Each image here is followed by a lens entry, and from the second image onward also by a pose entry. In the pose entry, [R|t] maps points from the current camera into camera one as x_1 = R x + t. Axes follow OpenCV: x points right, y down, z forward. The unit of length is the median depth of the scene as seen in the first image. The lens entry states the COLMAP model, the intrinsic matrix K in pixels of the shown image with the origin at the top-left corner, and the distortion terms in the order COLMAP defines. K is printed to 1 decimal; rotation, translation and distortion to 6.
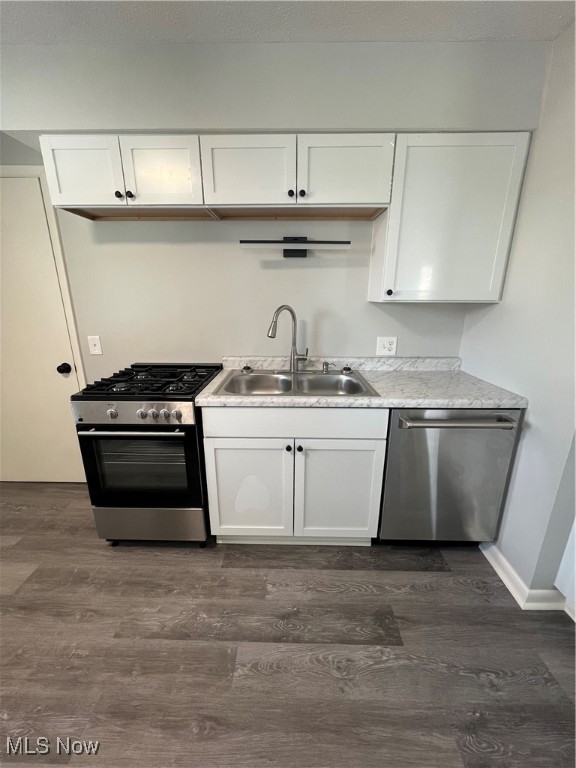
lens RADIAL K [[307.8, 0, 280.8], [0, 307.8, 381.2], [0, 0, 1]] dist [-0.003453, 0.001302]
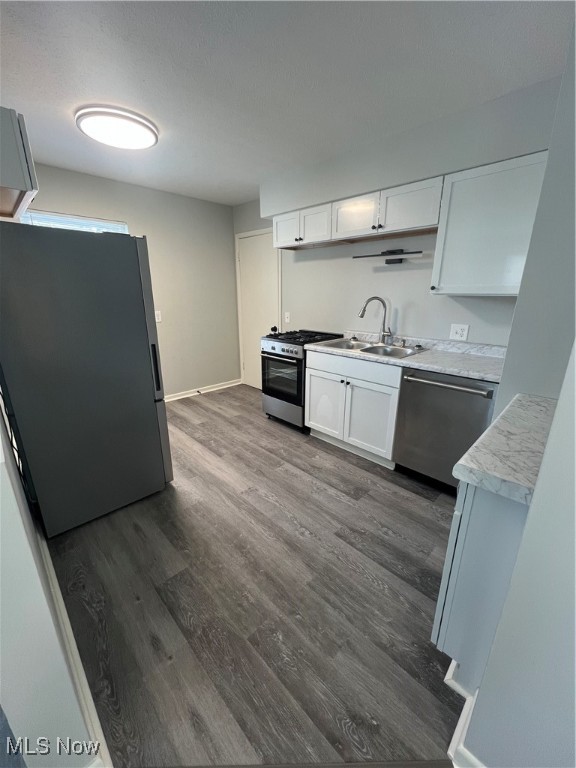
lens RADIAL K [[307.8, 0, 280.0], [0, 307.8, 378.9], [0, 0, 1]] dist [-0.003453, 0.001302]
pose [[0.702635, 0.194805, -0.684364, 0.937007], [-0.189437, 0.978295, 0.083978, 0.128012], [0.685870, 0.070638, 0.724288, -0.454716]]
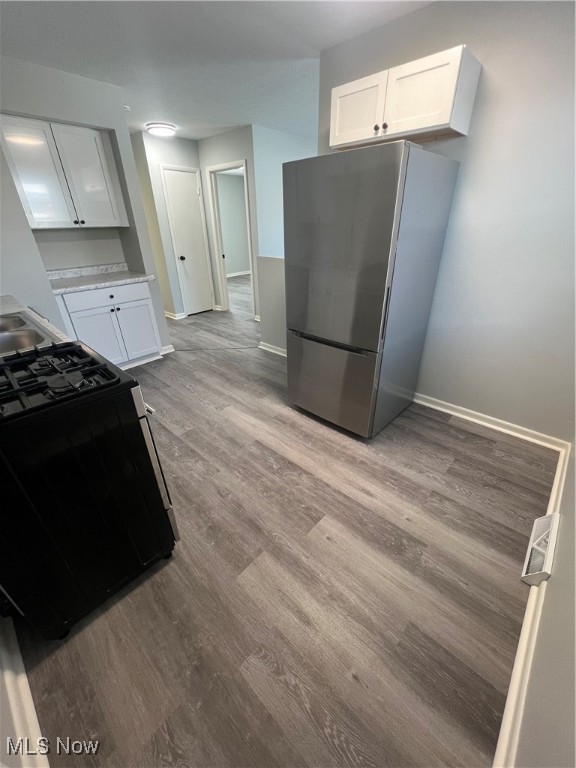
lens RADIAL K [[305.9, 0, 289.4], [0, 305.9, 382.9], [0, 0, 1]] dist [-0.003127, -0.000600]
pose [[-0.751917, -0.301443, 0.586305, -1.331590], [0.188734, 0.753690, 0.629548, -0.318207], [-0.631665, 0.584023, -0.509820, 1.115492]]
